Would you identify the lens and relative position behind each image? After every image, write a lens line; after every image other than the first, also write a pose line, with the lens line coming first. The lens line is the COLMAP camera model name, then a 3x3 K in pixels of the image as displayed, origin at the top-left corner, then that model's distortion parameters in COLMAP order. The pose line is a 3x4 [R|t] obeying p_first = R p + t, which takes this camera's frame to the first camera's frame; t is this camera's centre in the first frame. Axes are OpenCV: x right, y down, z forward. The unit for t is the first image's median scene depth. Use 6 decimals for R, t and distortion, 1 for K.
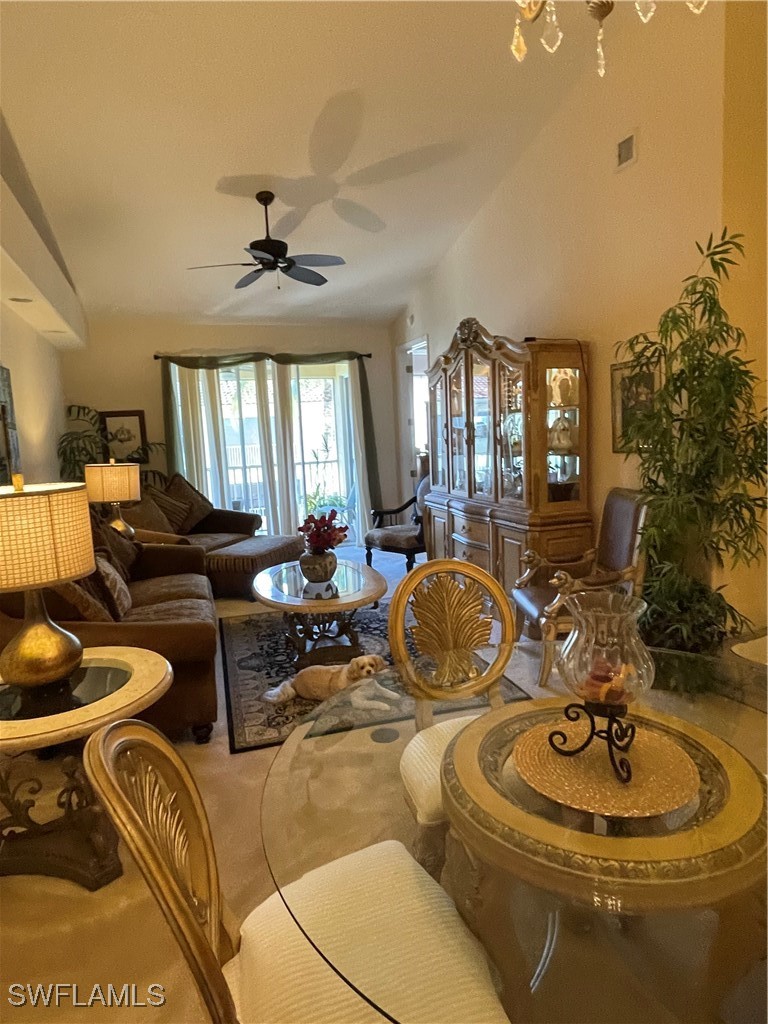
lens RADIAL K [[644.1, 0, 383.7], [0, 644.1, 512.4], [0, 0, 1]] dist [-0.002567, -0.000415]
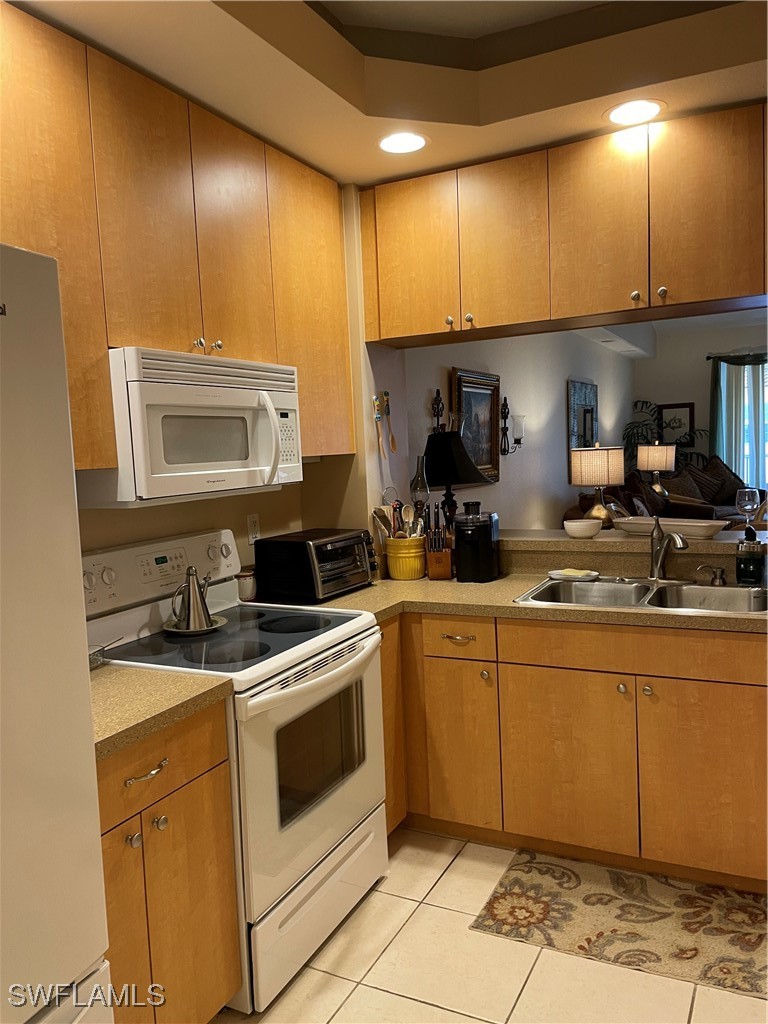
lens RADIAL K [[777.4, 0, 384.1], [0, 777.4, 512.4], [0, 0, 1]] dist [0.000940, 0.000083]
pose [[0.710122, 0.074247, -0.700153, 0.258565], [-0.076037, 0.996695, 0.028573, 0.050405], [0.699961, 0.032947, 0.713421, -0.453662]]
